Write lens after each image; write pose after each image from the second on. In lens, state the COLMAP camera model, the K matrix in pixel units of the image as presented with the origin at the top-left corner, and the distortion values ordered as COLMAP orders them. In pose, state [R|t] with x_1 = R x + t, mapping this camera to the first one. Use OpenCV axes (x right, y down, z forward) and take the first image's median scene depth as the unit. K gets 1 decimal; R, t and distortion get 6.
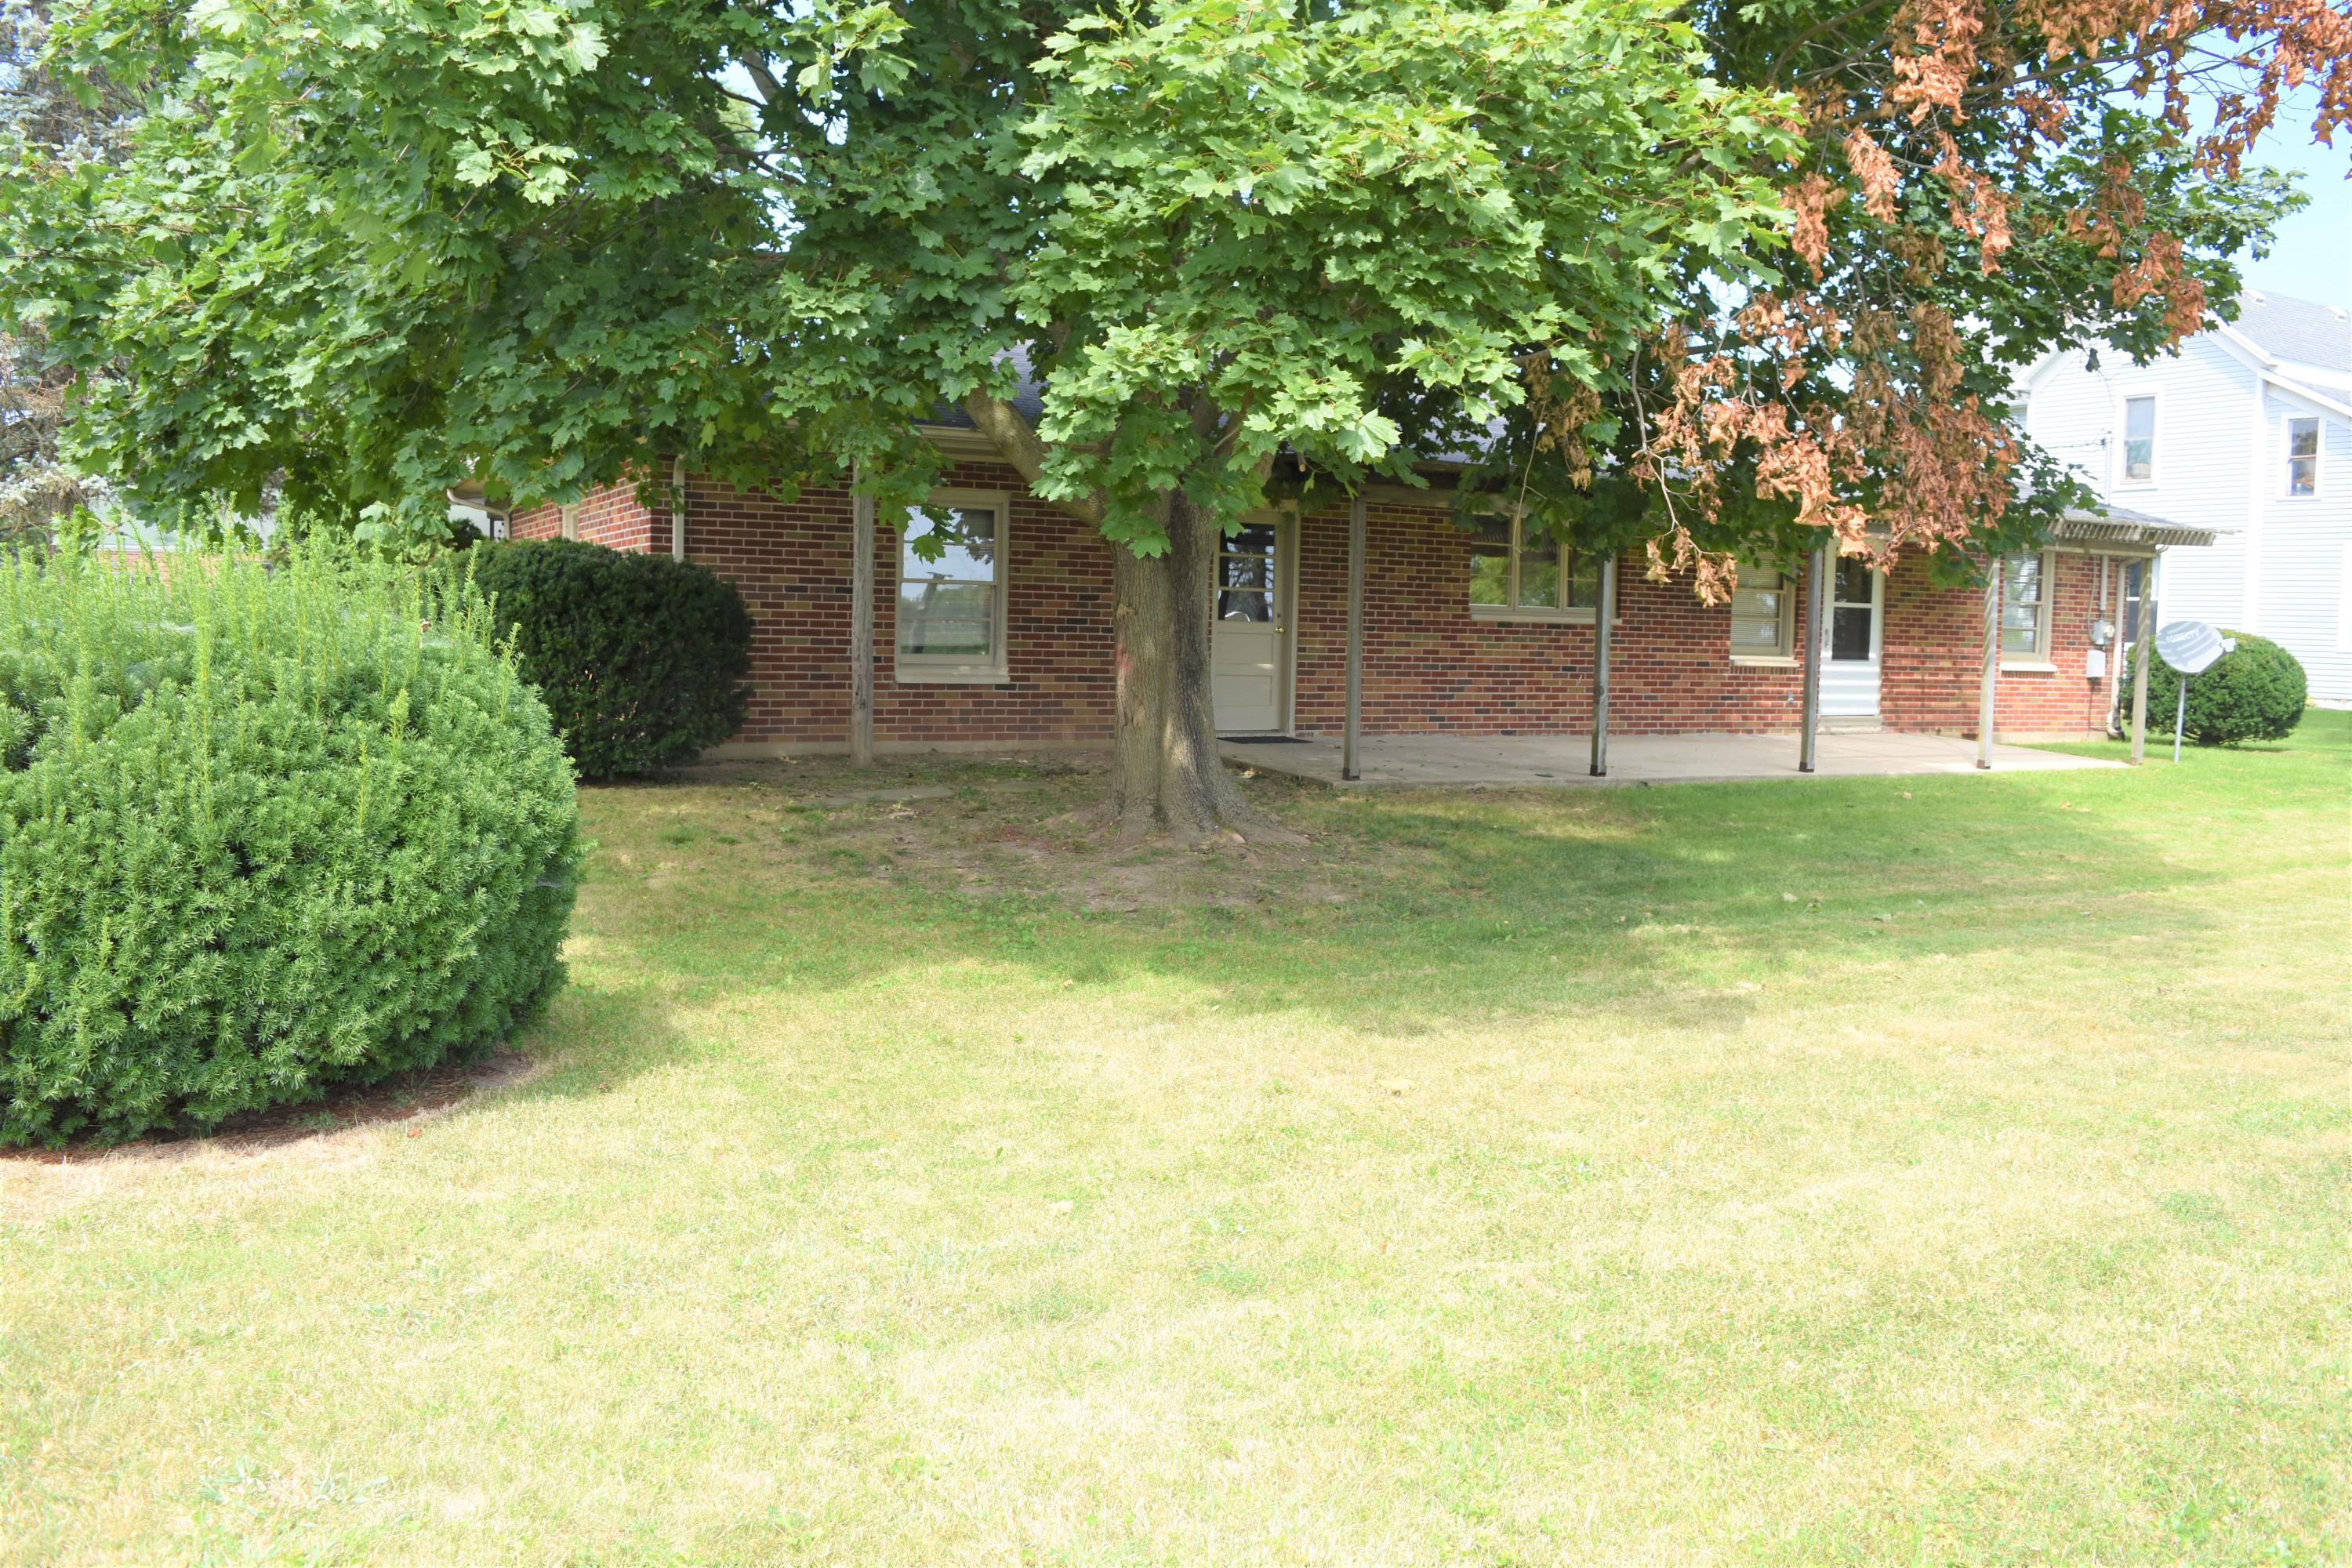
lens RADIAL K [[1860.0, 0, 1176.0], [0, 1860.0, 784.0], [0, 0, 1]] dist [-0.083710, 0.005143]
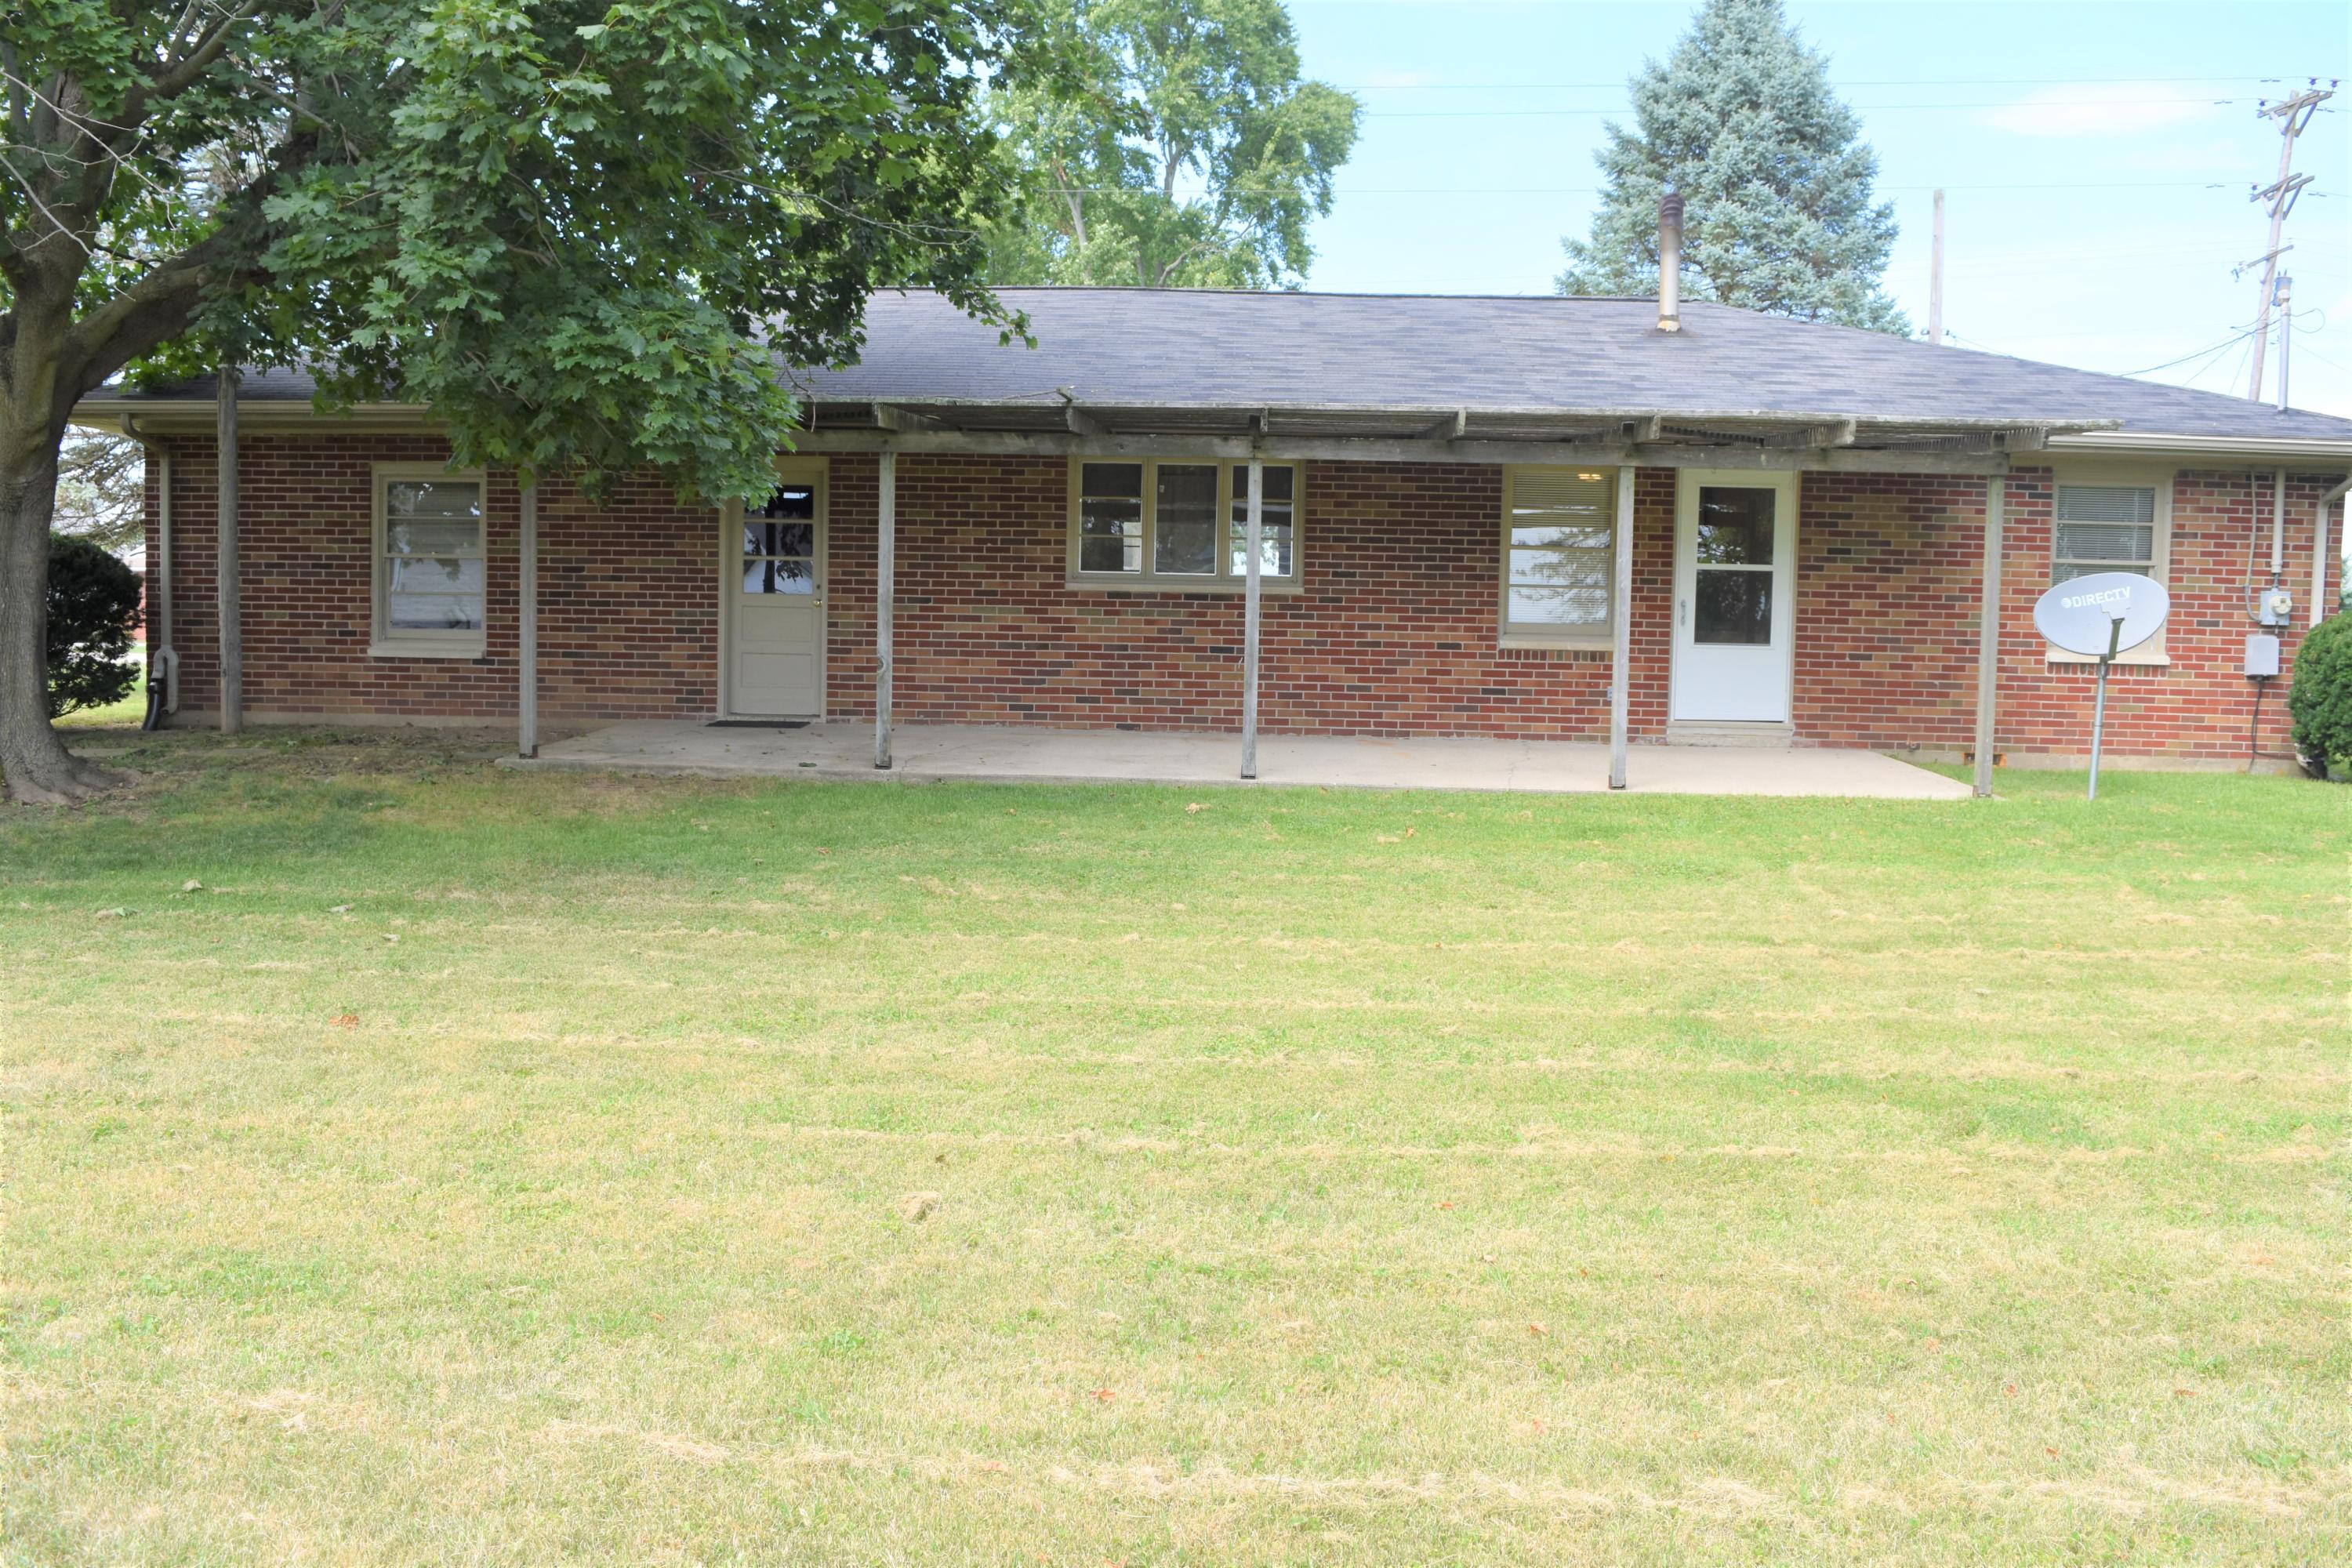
lens RADIAL K [[1860.0, 0, 1176.0], [0, 1860.0, 784.0], [0, 0, 1]] dist [-0.083710, 0.005143]
pose [[0.860920, 0.036911, -0.507399, 0.619464], [-0.043425, 0.999056, -0.001003, -0.002476], [0.506883, 0.022897, 0.861711, 0.304164]]
